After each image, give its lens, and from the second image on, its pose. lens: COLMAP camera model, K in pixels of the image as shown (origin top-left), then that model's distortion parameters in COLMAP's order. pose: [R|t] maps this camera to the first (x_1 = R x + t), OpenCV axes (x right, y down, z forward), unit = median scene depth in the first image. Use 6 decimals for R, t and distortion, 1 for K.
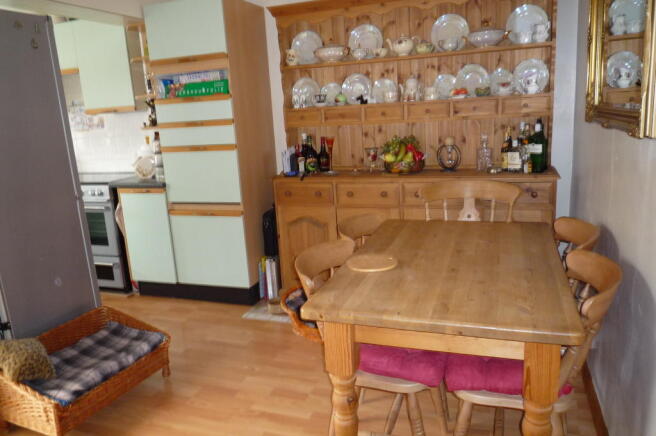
lens RADIAL K [[493.6, 0, 326.6], [0, 493.6, 217.4], [0, 0, 1]] dist [-0.008002, 0.000812]
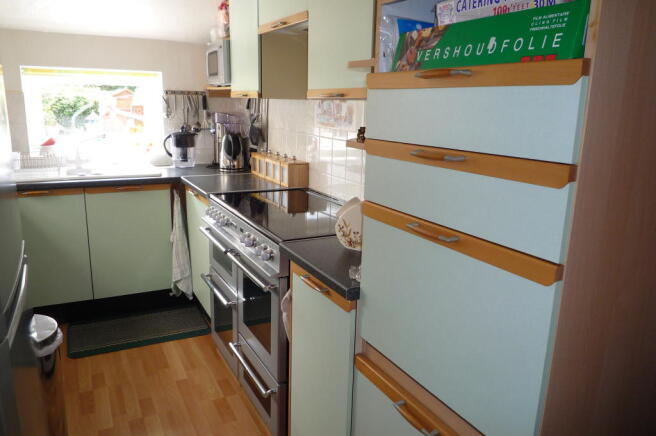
lens RADIAL K [[493.6, 0, 326.9], [0, 493.6, 217.3], [0, 0, 1]] dist [-0.008002, 0.000812]
pose [[0.731587, 0.234037, -0.640318, -0.114979], [-0.220730, 0.969952, 0.102327, -0.168758], [0.645026, 0.066477, 0.761263, 0.722299]]
